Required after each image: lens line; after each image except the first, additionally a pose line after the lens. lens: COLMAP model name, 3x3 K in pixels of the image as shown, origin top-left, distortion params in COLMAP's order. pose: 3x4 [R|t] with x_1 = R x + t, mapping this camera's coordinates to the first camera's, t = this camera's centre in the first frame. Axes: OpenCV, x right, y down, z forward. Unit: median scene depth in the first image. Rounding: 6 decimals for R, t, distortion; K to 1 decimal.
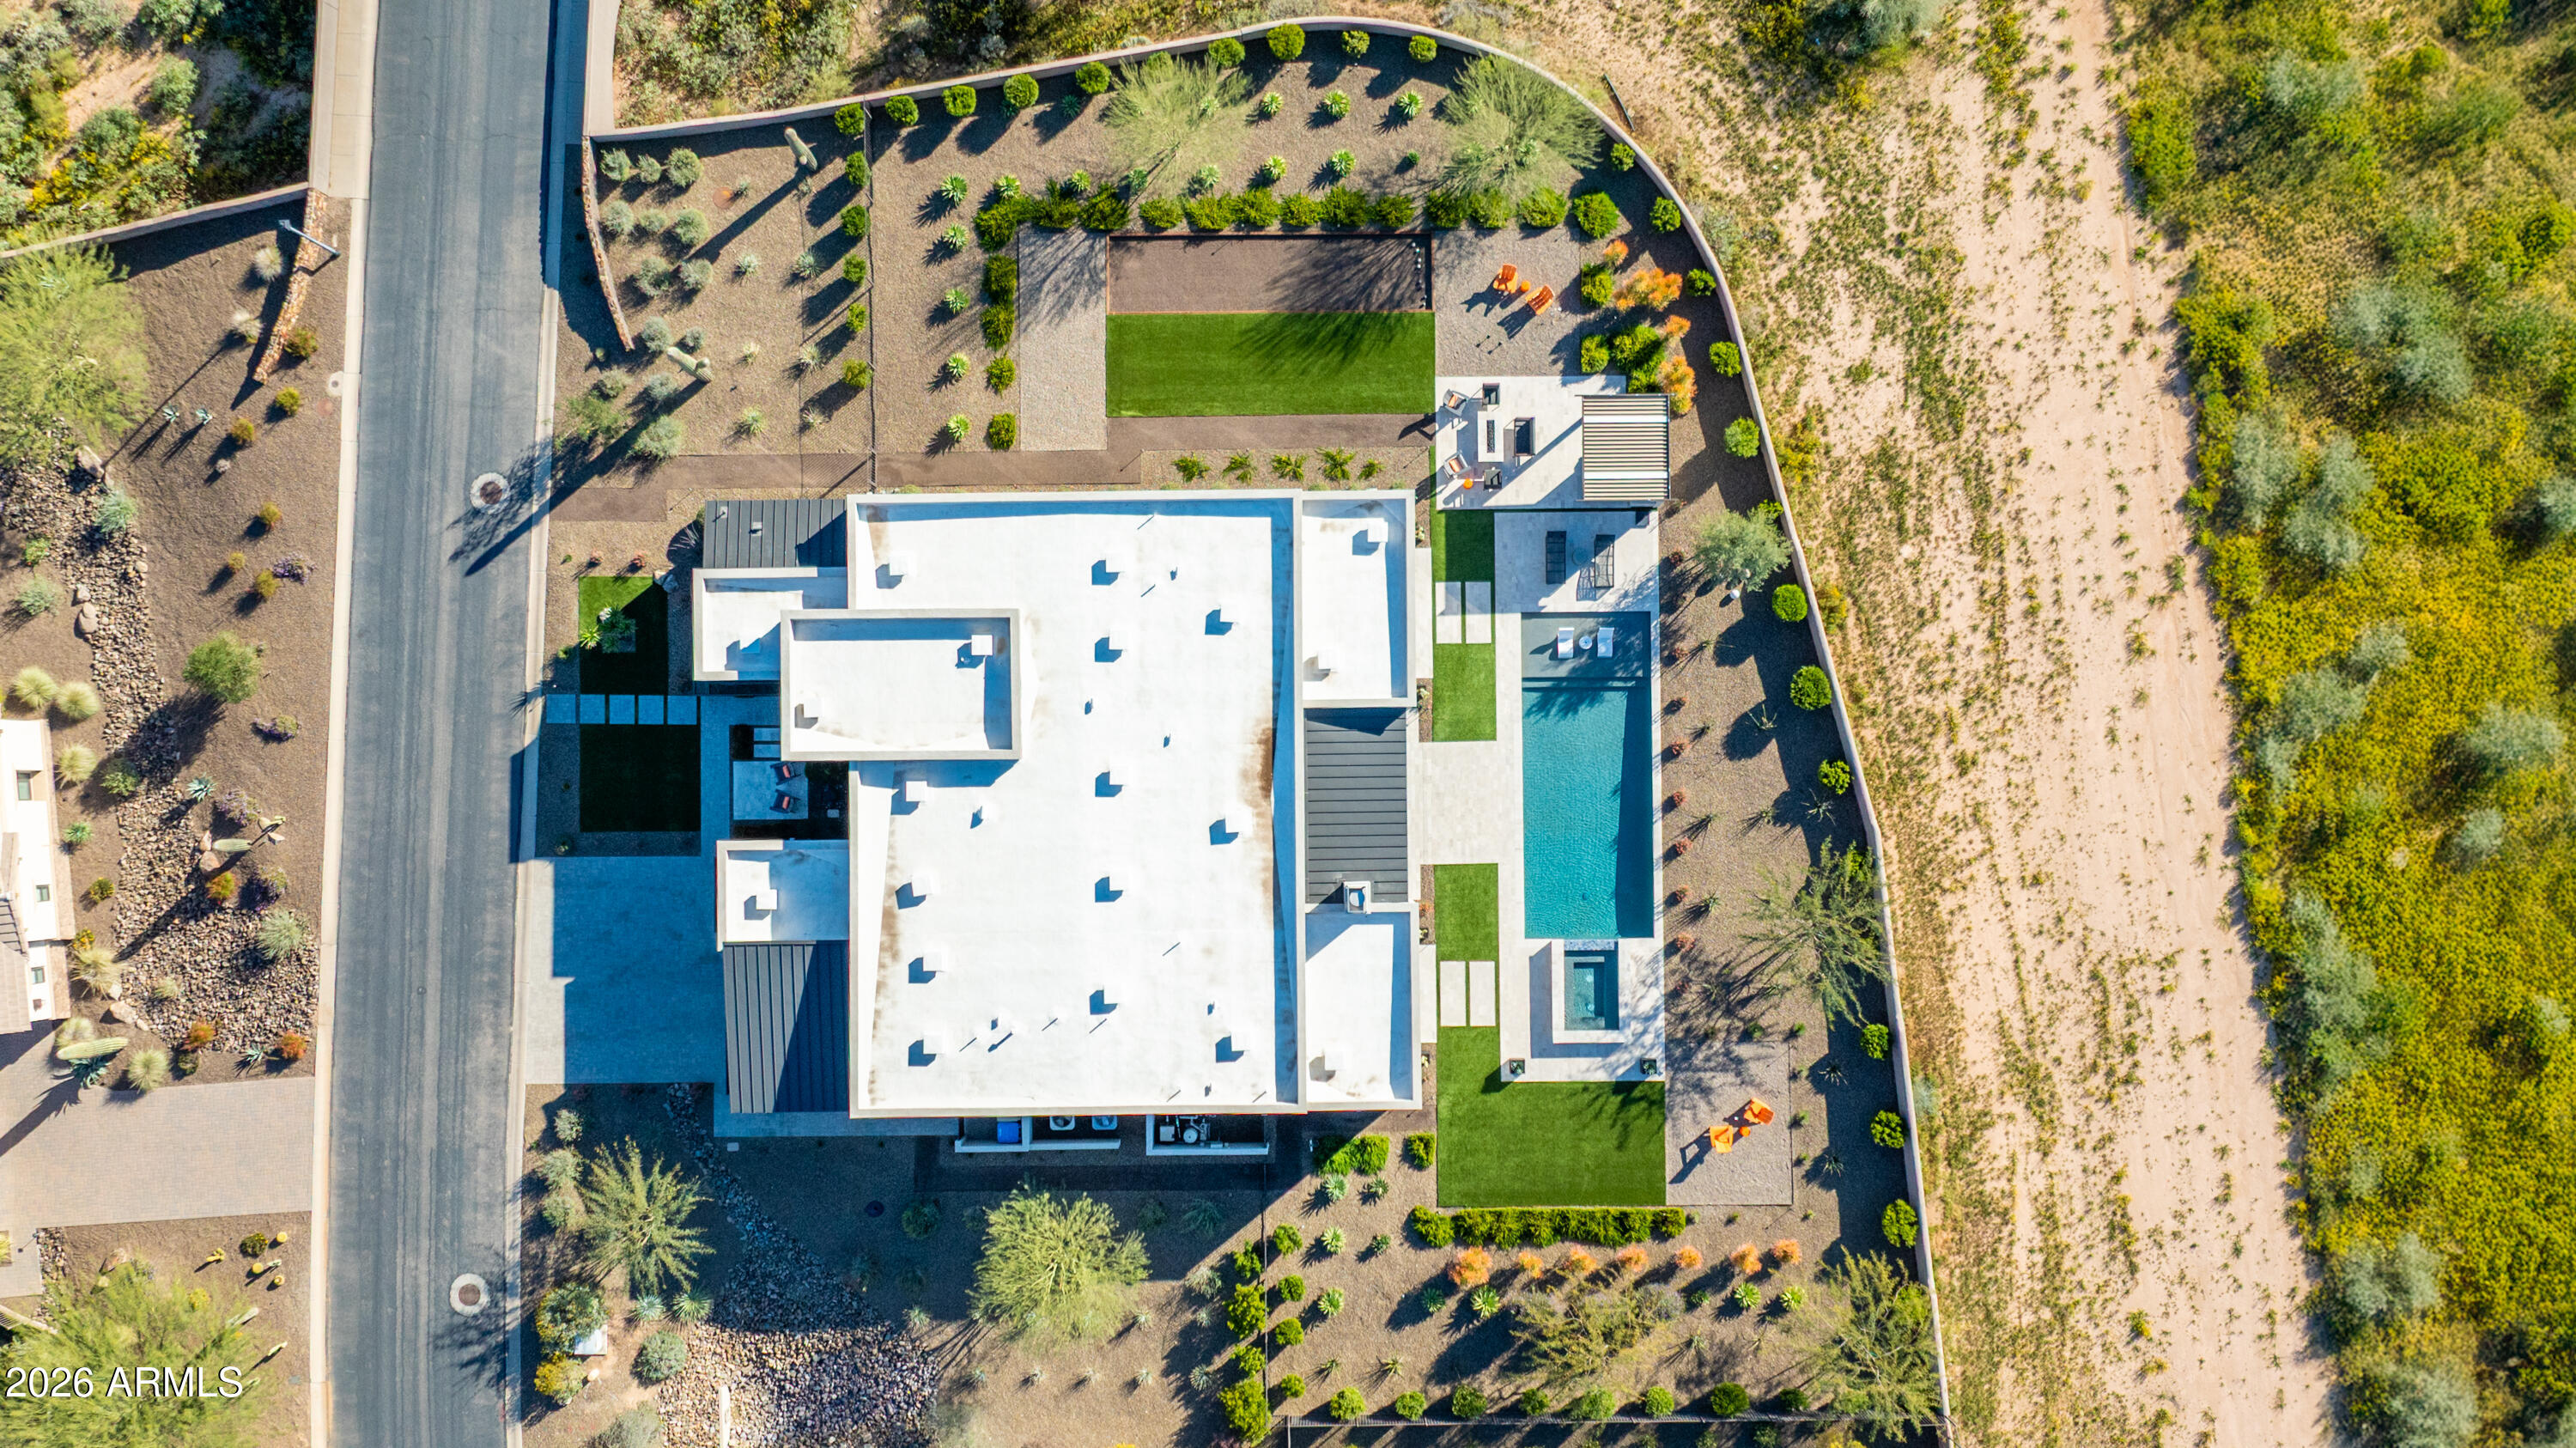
lens RADIAL K [[2456.1, 0, 1375.7], [0, 2456.1, 725.1], [0, 0, 1]] dist [-0.027965, -0.008044]
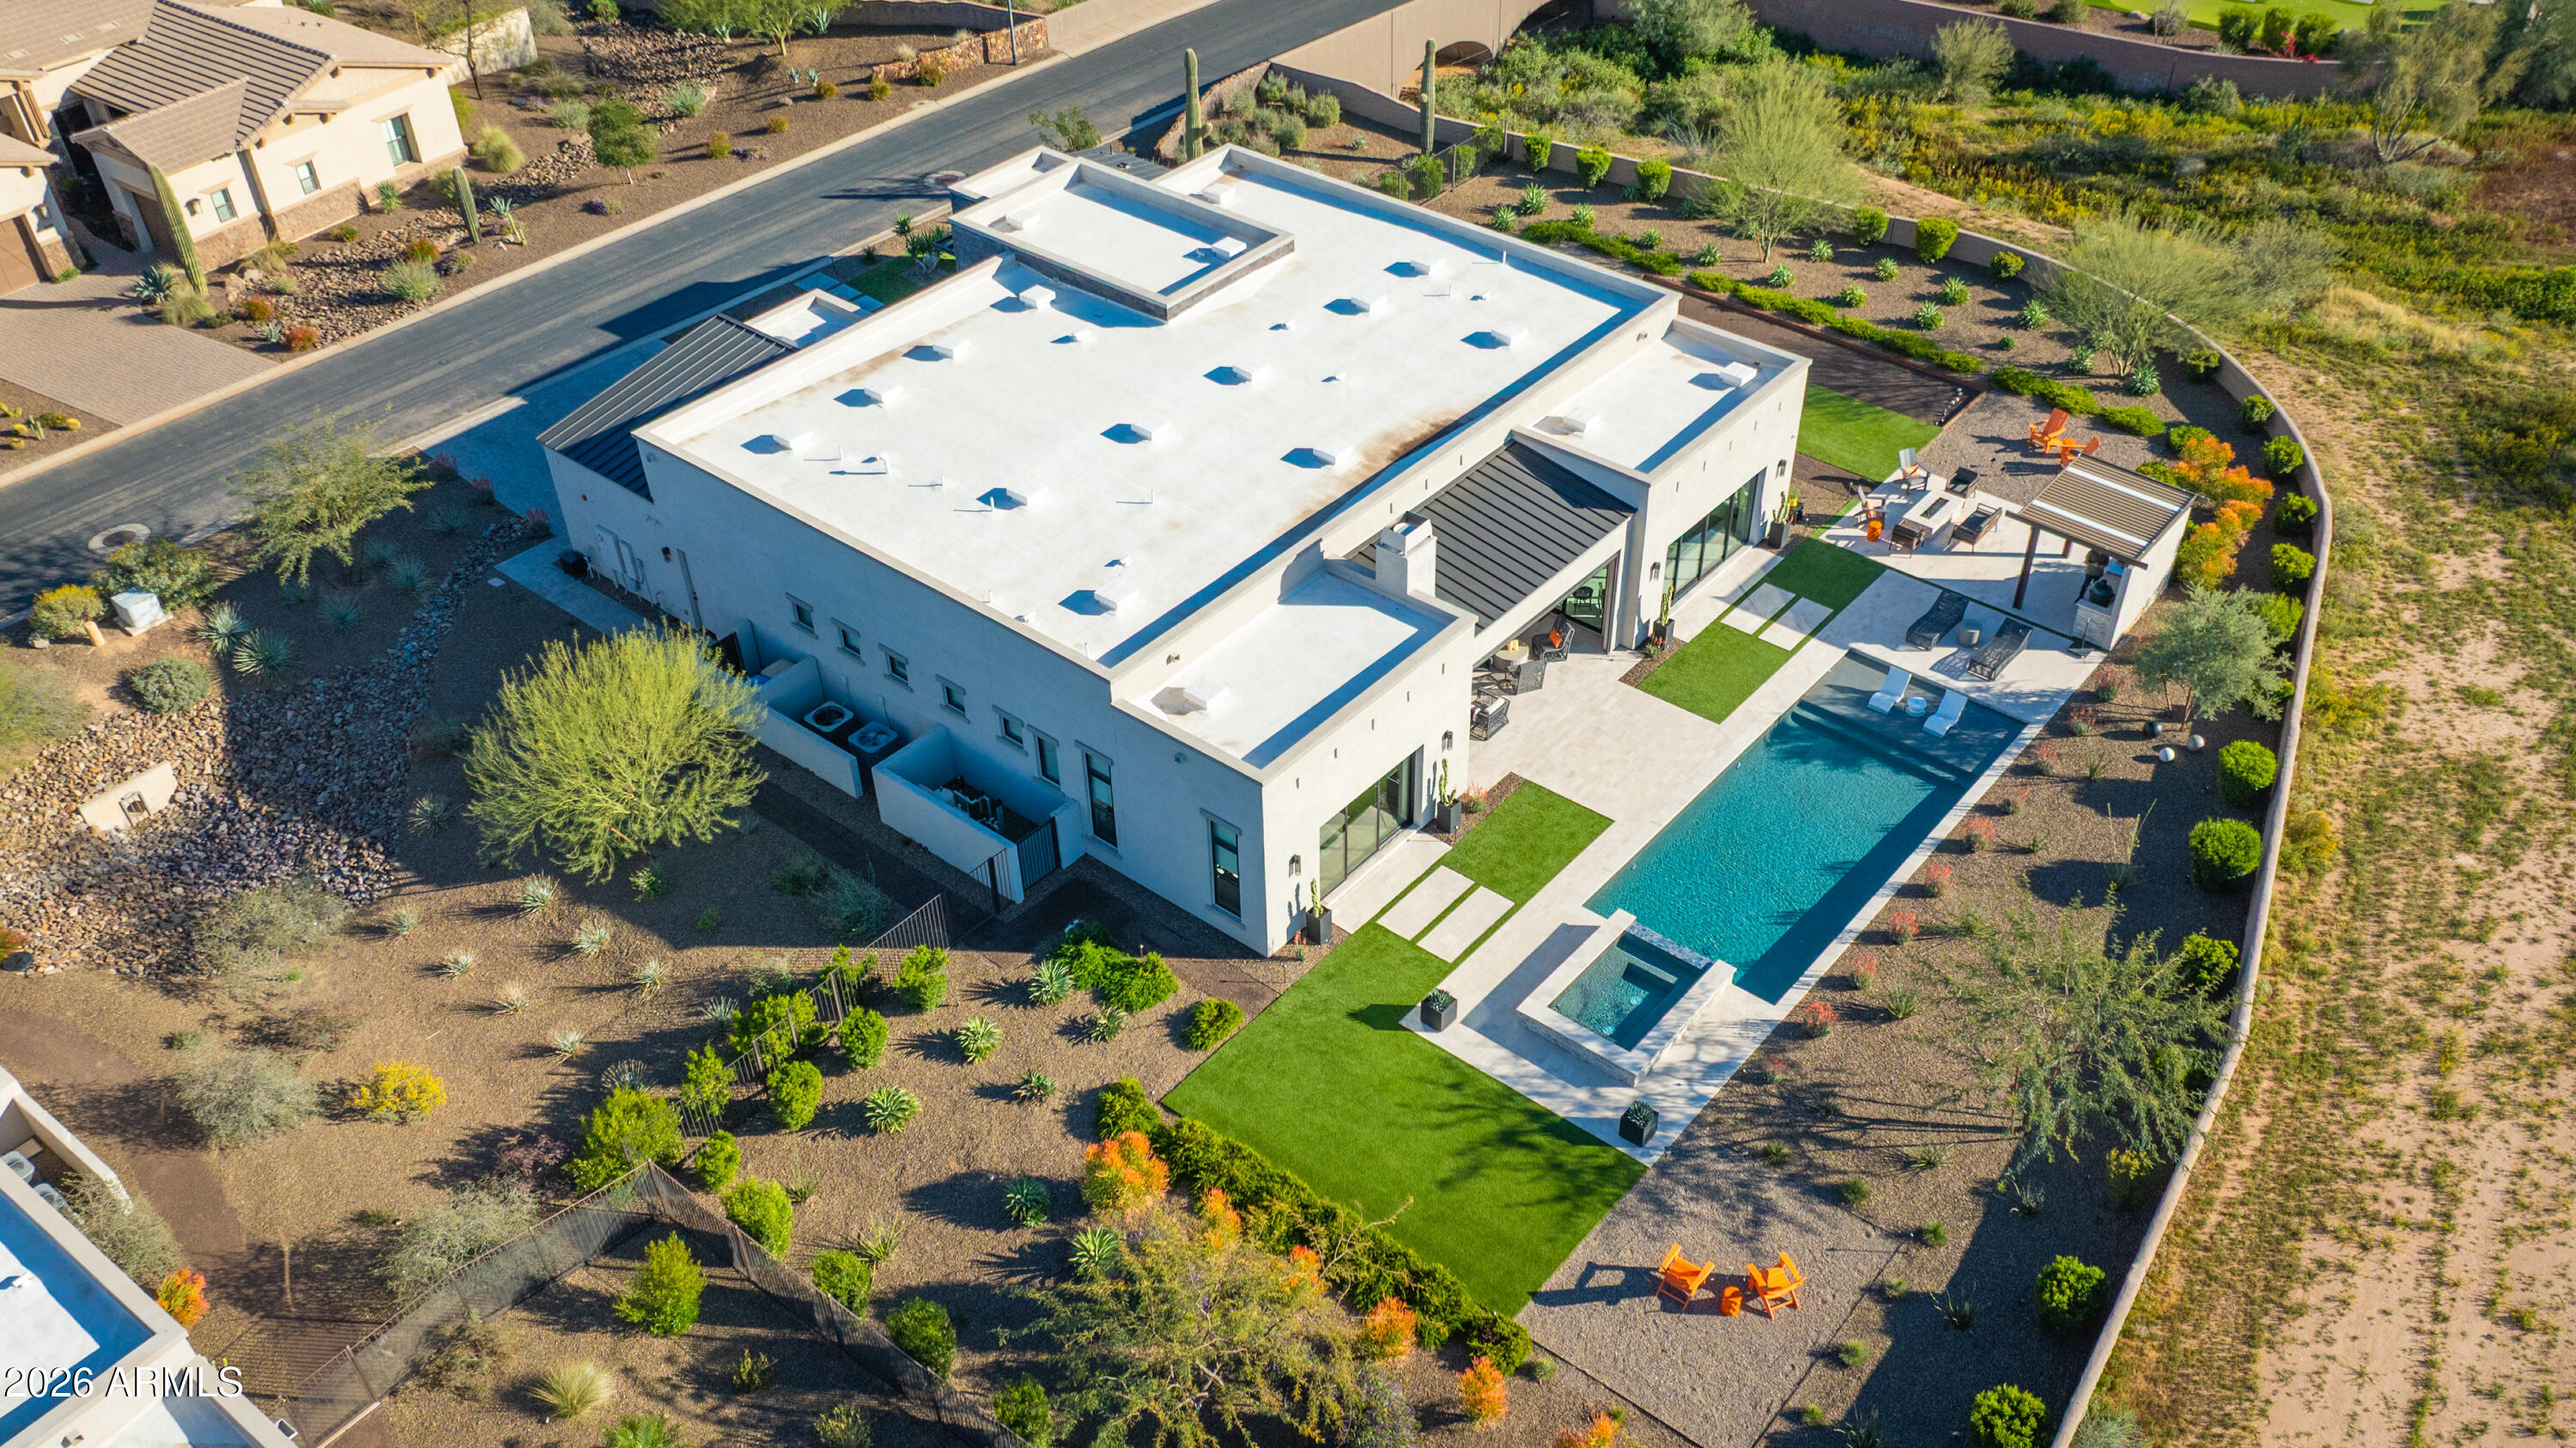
lens RADIAL K [[2151.8, 0, 1373.8], [0, 2151.8, 721.6], [0, 0, 1]] dist [-0.032531, 0.003667]
pose [[0.777931, 0.381465, -0.499308, 0.260856], [-0.627552, 0.511717, -0.586792, 0.395176], [0.031663, 0.769825, 0.637469, 0.639199]]
